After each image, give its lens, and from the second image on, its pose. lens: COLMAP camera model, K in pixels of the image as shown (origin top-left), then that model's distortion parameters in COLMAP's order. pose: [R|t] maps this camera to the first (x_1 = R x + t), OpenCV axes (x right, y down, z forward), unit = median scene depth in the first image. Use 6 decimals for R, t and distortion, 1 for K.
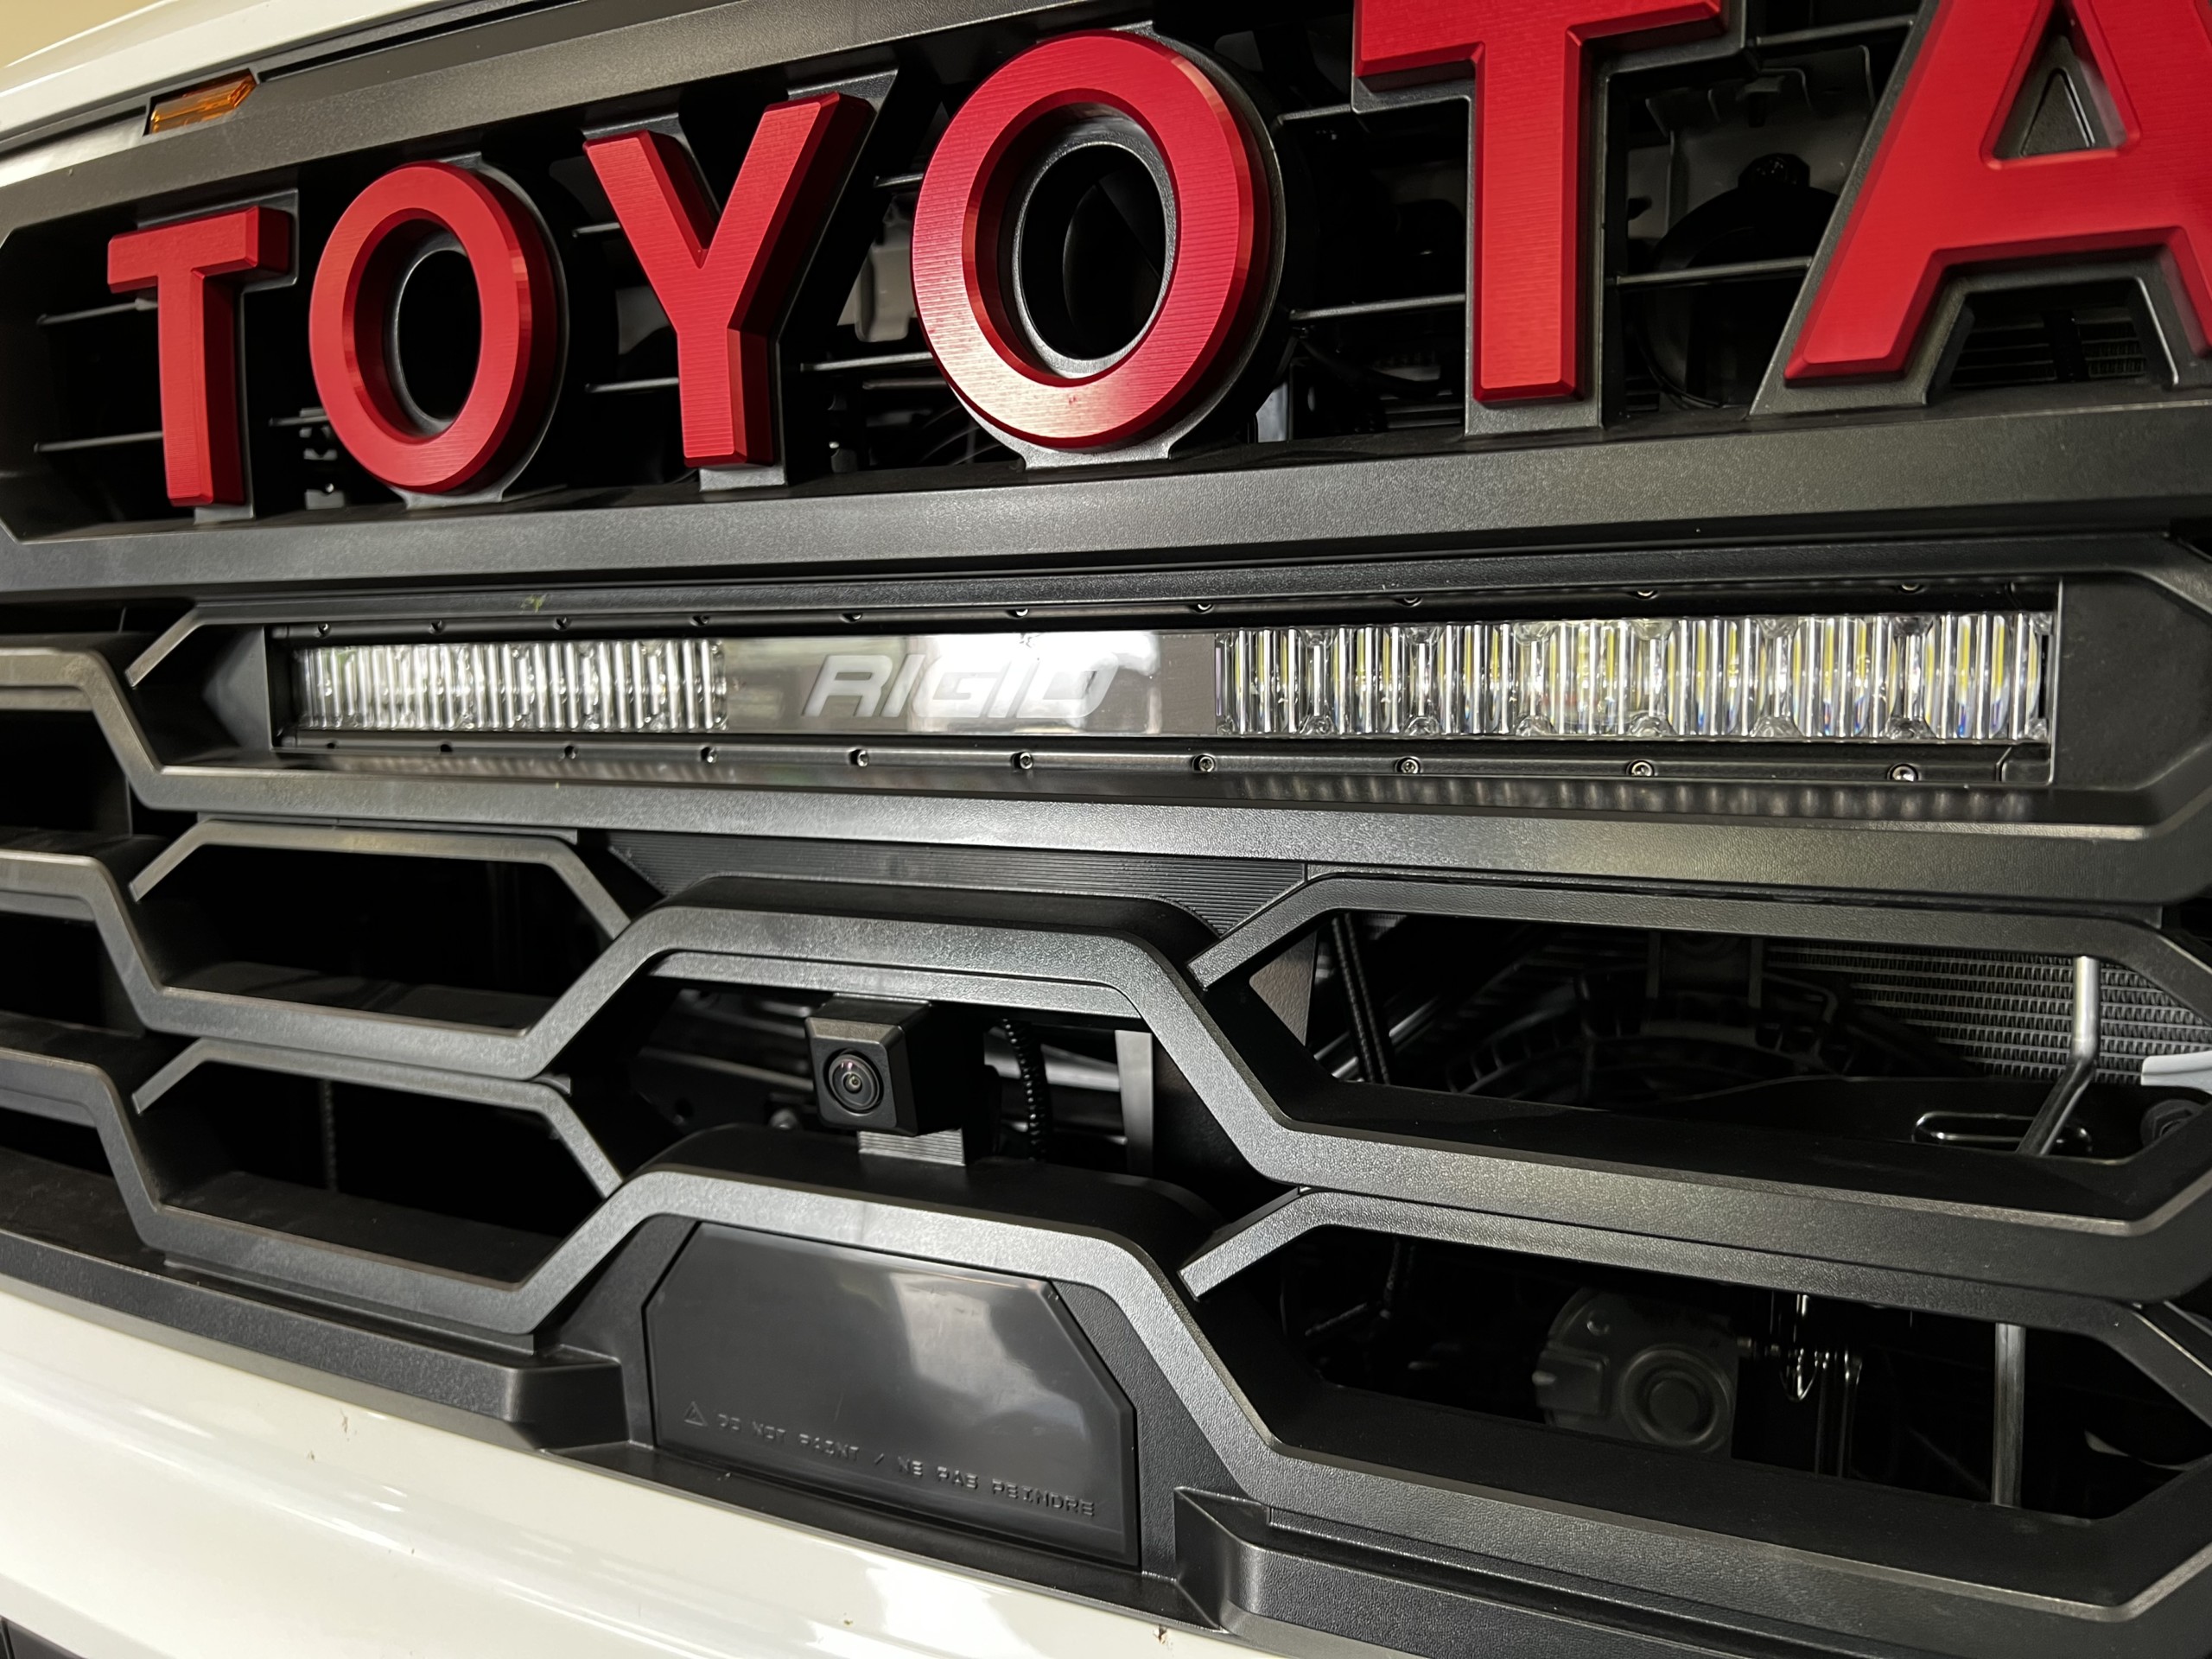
lens RADIAL K [[1699.3, 0, 1106.7], [0, 1699.3, 837.4], [0, 0, 1]] dist [0.014588, -0.033394]
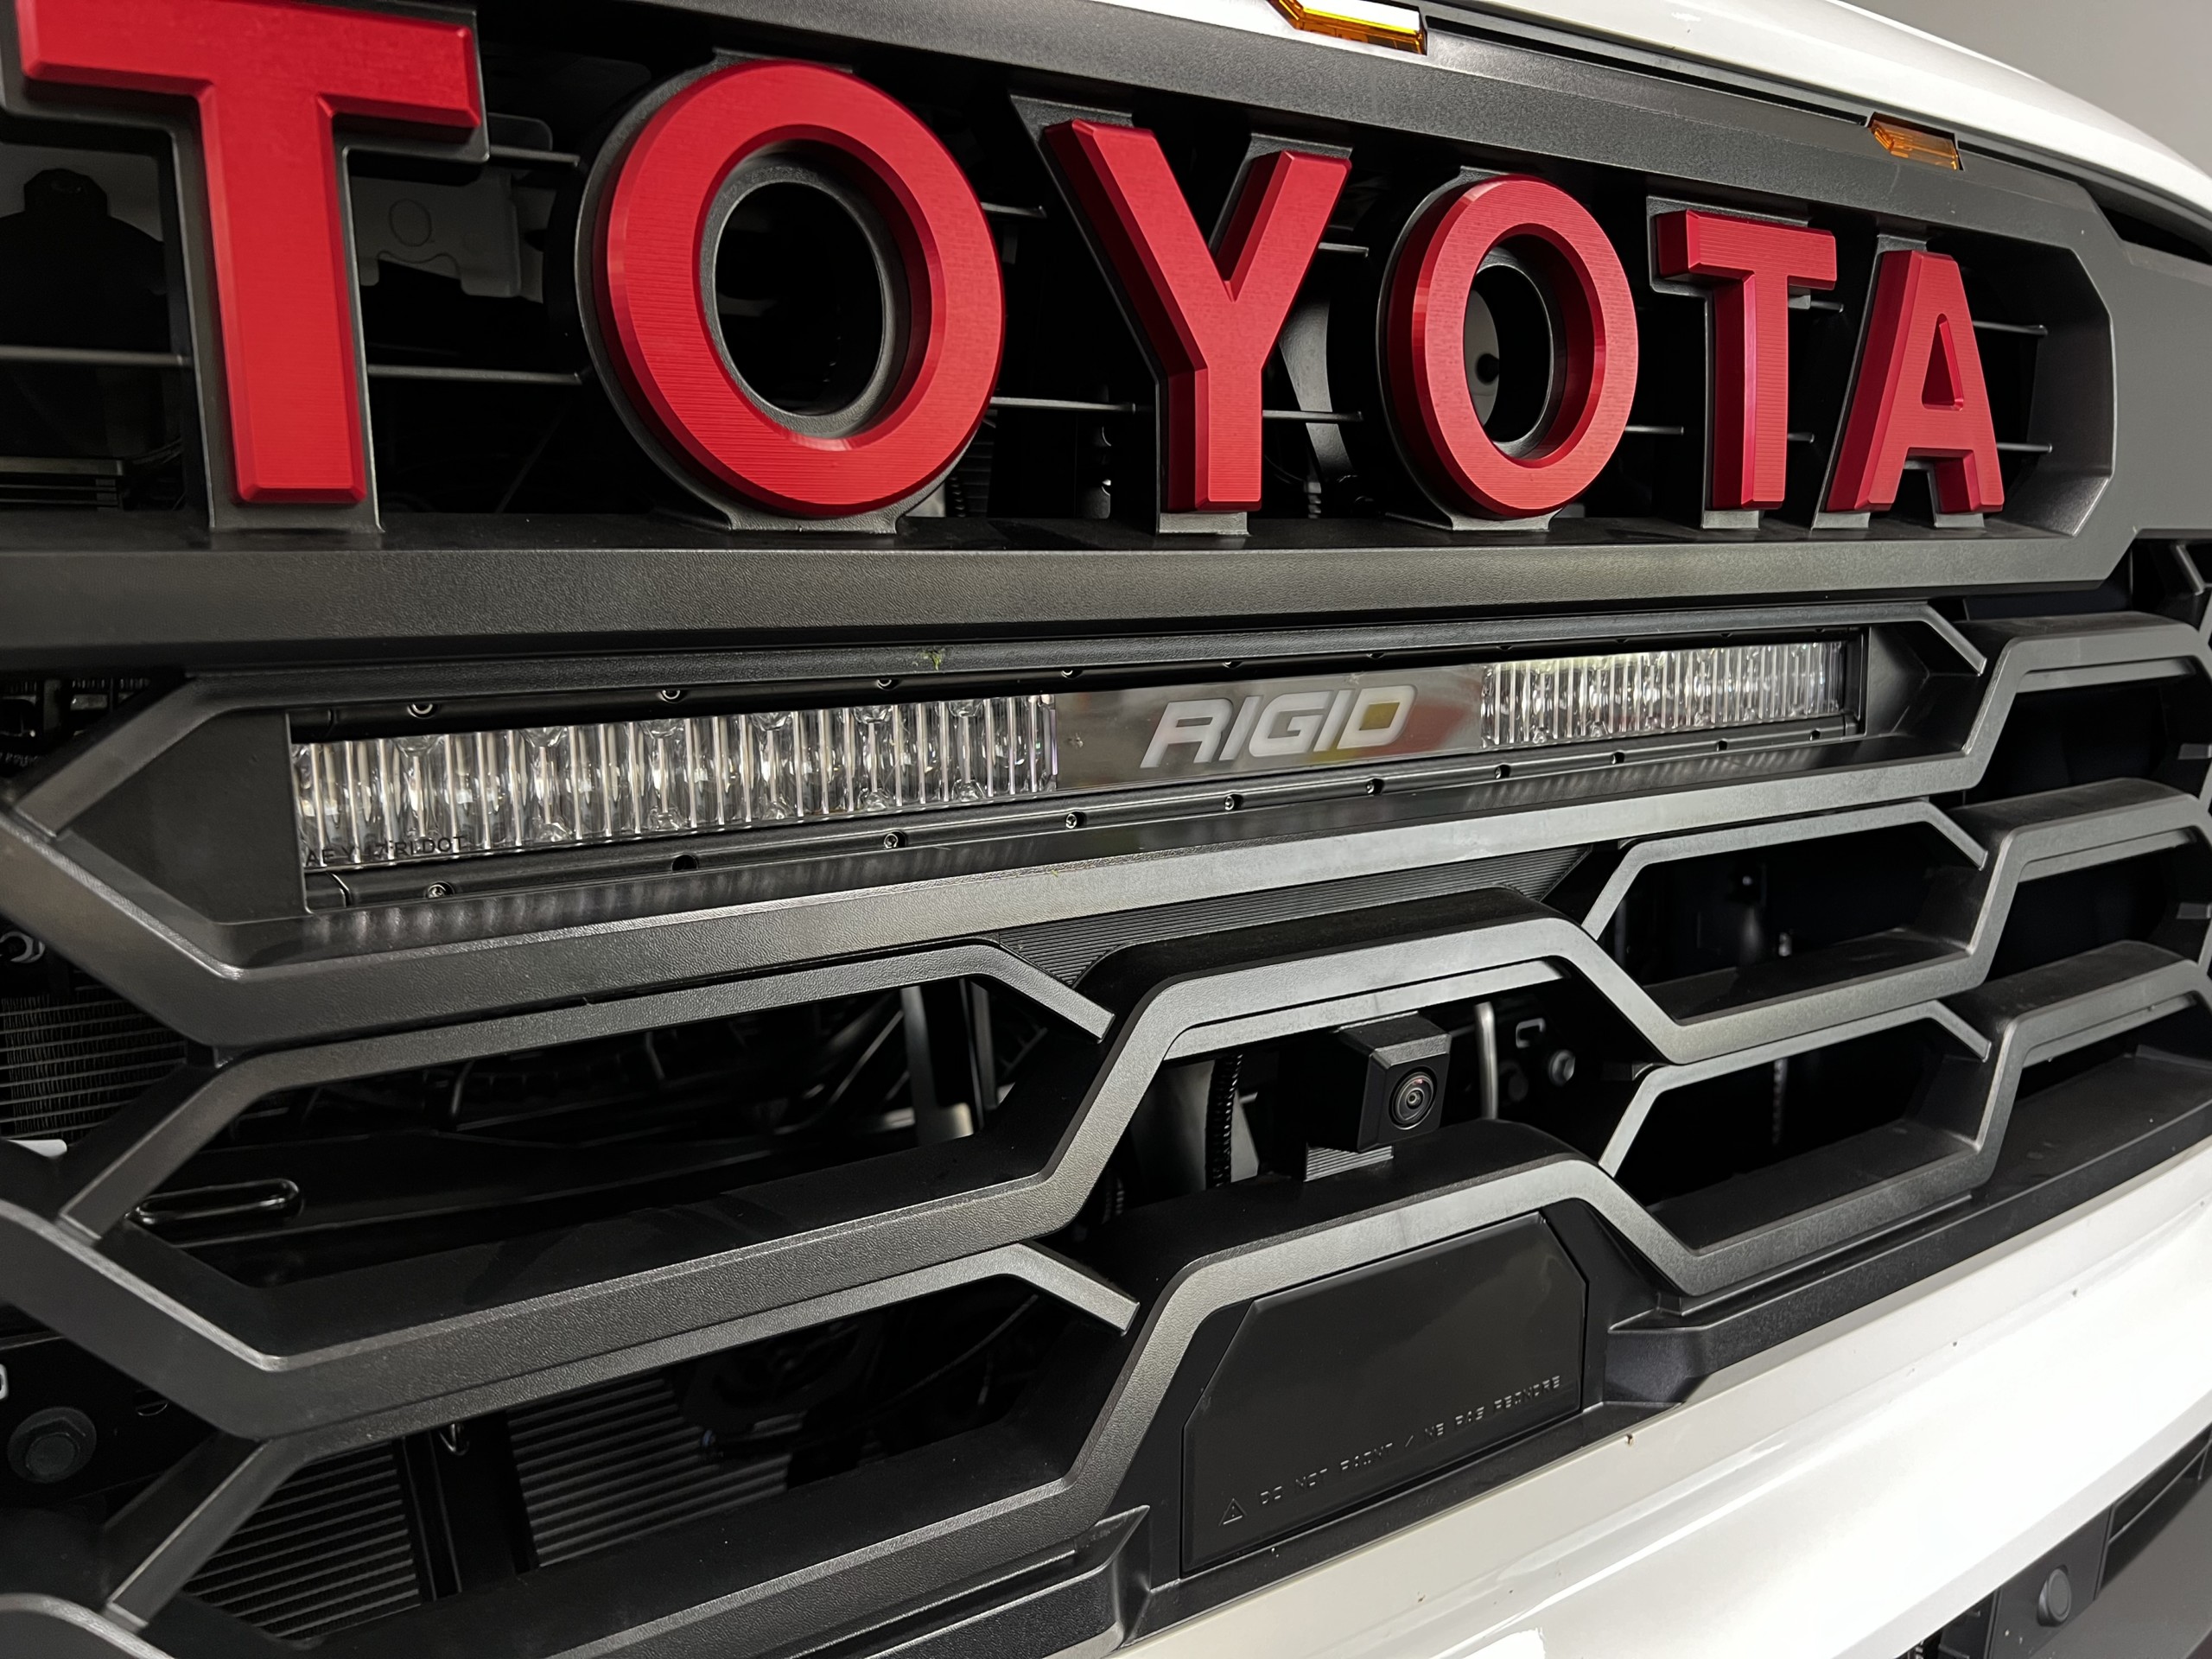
lens RADIAL K [[1655.8, 0, 1110.8], [0, 1655.8, 823.9], [0, 0, 1]] dist [0.028420, -0.034793]
pose [[0.460507, -0.093771, 0.882689, -1.049168], [0.156276, 0.987437, 0.023368, -0.068180], [-0.873791, 0.127182, 0.469375, 0.608093]]
